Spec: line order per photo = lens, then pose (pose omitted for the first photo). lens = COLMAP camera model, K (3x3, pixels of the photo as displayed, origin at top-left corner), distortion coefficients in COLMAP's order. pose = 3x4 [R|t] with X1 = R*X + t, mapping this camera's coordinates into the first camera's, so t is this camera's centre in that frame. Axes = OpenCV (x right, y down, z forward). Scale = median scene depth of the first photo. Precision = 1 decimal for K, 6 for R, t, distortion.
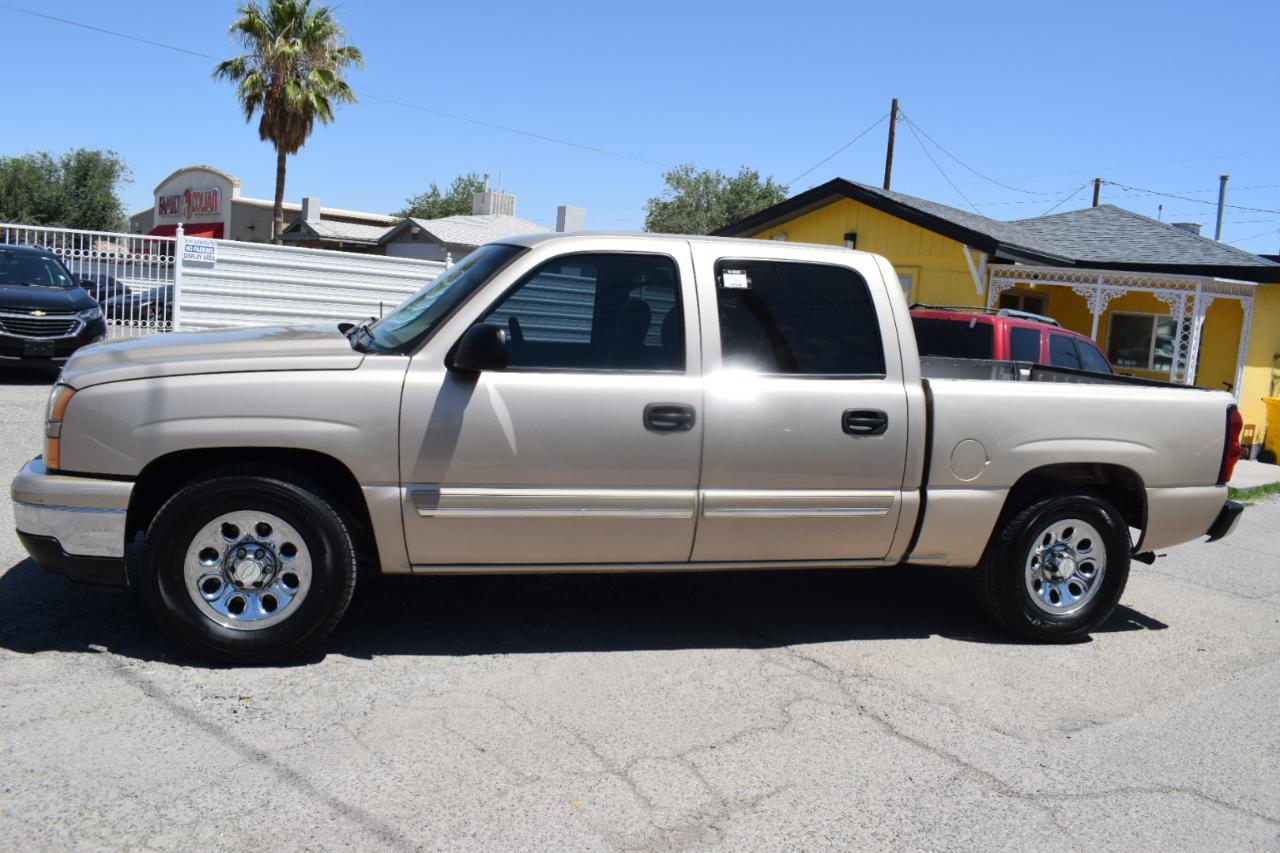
lens RADIAL K [[1057.0, 0, 577.4], [0, 1057.0, 430.2], [0, 0, 1]] dist [-0.098230, 0.005623]
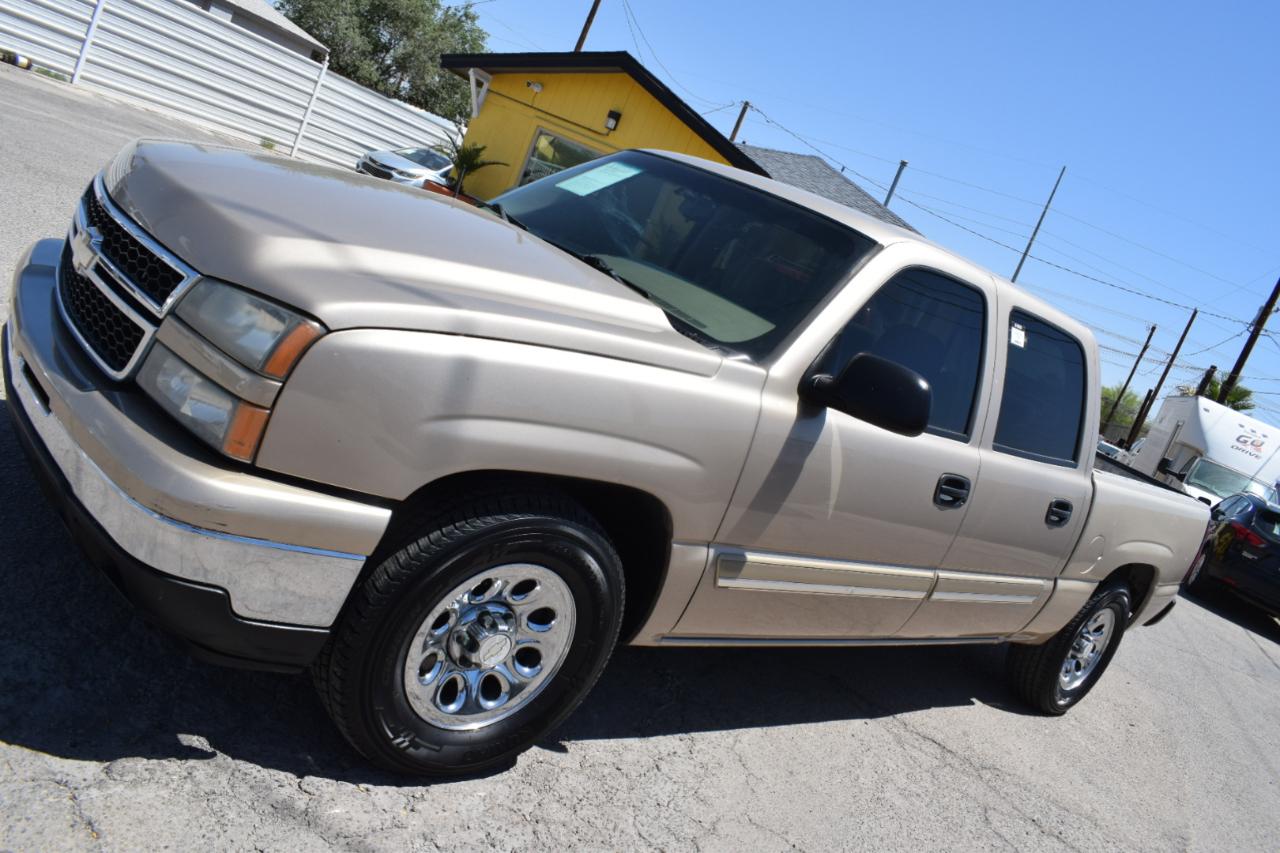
lens RADIAL K [[1057.0, 0, 577.4], [0, 1057.0, 430.2], [0, 0, 1]] dist [-0.098230, 0.005623]
pose [[0.851978, 0.169502, 0.495380, -0.587392], [-0.264933, 0.955646, 0.128654, -0.086215], [-0.451601, -0.240853, 0.859096, 0.437044]]
